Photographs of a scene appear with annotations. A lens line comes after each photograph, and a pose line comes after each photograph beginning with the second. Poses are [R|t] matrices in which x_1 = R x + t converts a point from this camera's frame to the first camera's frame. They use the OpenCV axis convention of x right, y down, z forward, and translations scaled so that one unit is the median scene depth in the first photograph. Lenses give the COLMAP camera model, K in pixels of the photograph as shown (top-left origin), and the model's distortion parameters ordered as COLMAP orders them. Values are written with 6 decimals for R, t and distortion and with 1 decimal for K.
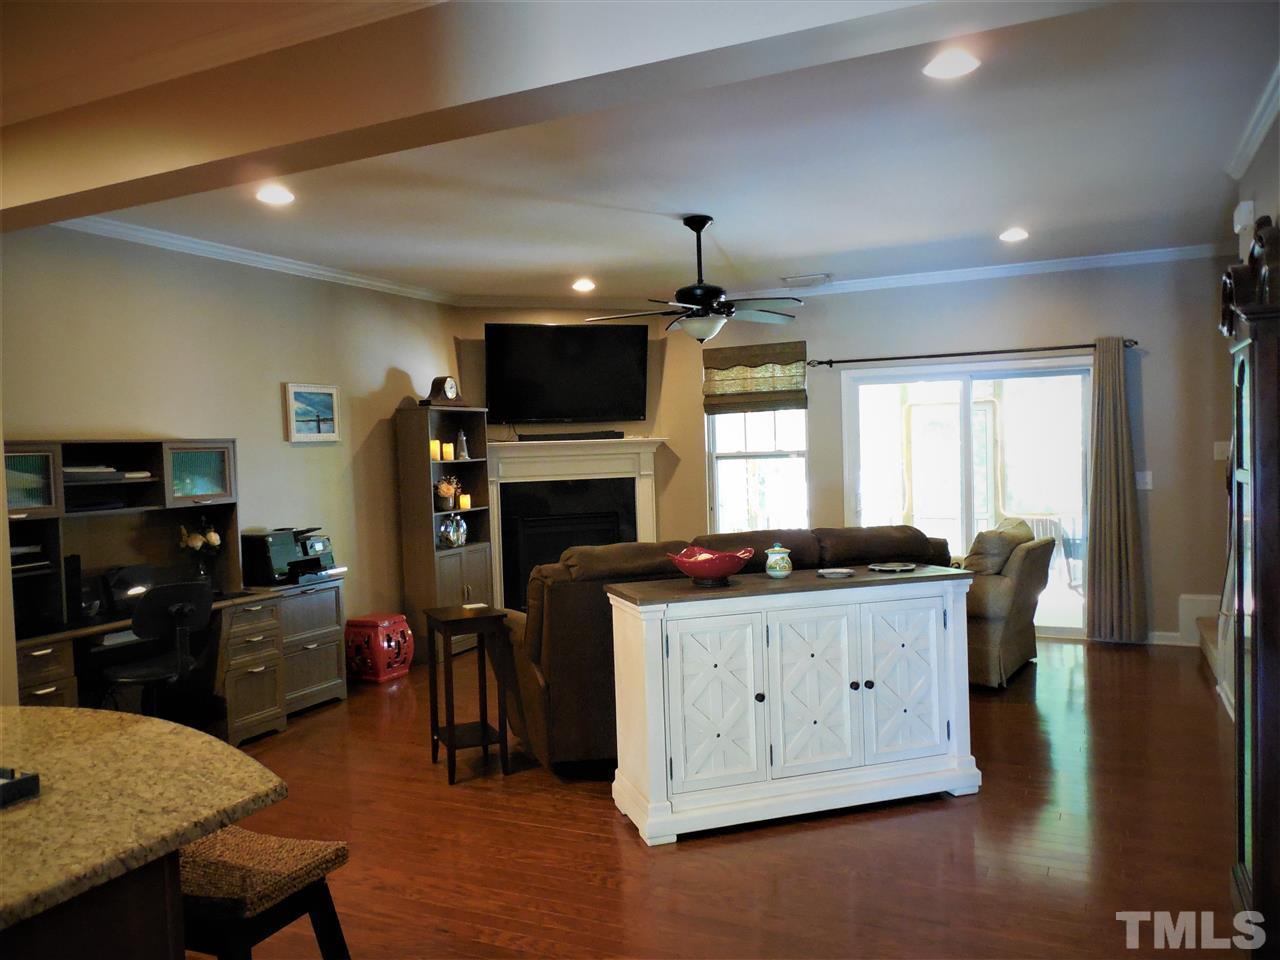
lens RADIAL K [[1019.1, 0, 639.8], [0, 1019.1, 481.3], [0, 0, 1]] dist [-0.013969, -0.006541]
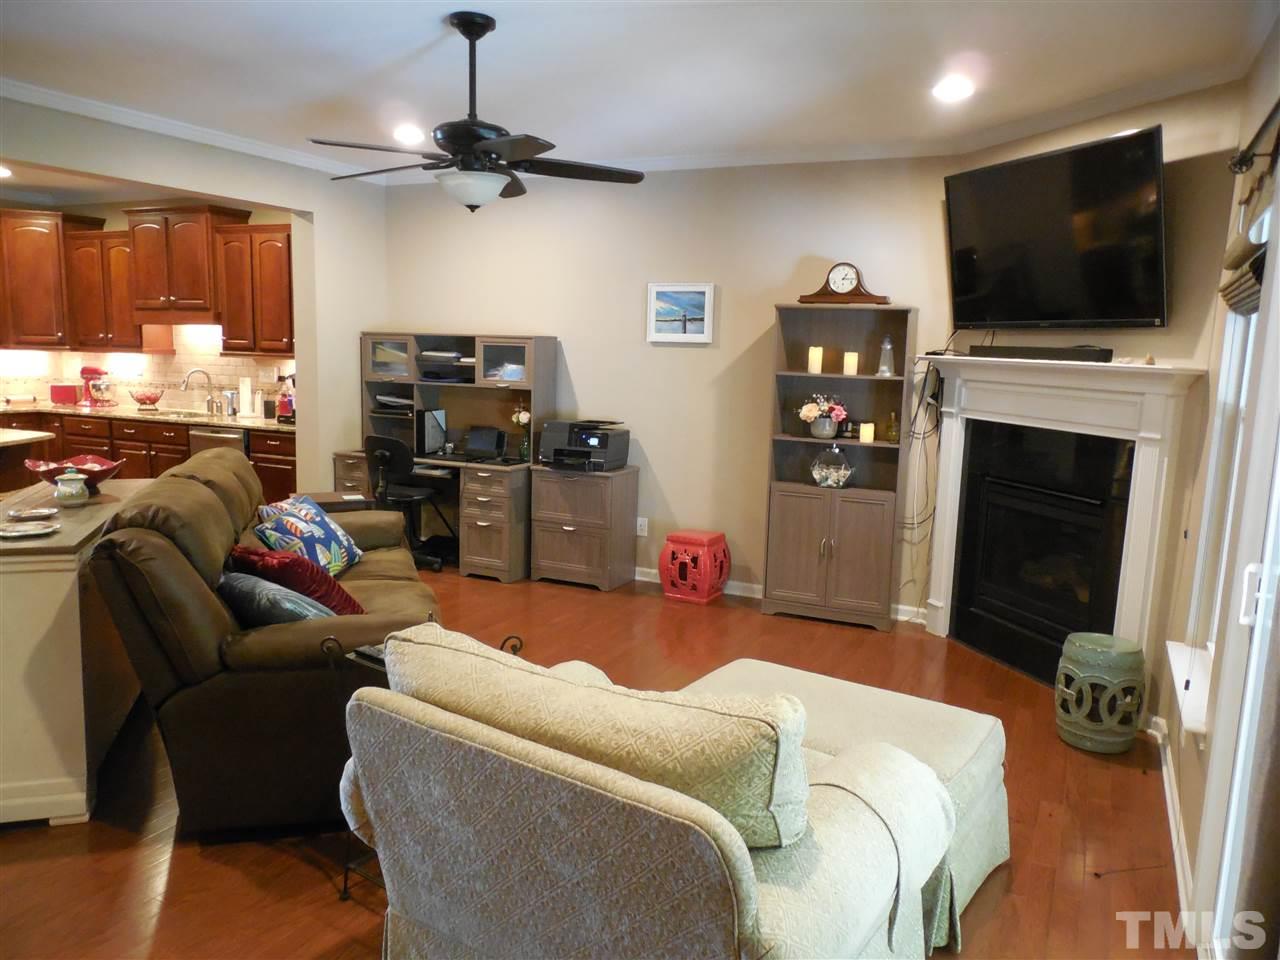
lens RADIAL K [[934.9, 0, 644.8], [0, 934.9, 474.7], [0, 0, 1]] dist [0.013833, 0.006715]
pose [[-0.040473, 0.180055, -0.982824, 0.594004], [-0.054195, 0.981786, 0.182097, -0.076107], [0.997710, 0.060634, -0.029978, 1.001303]]
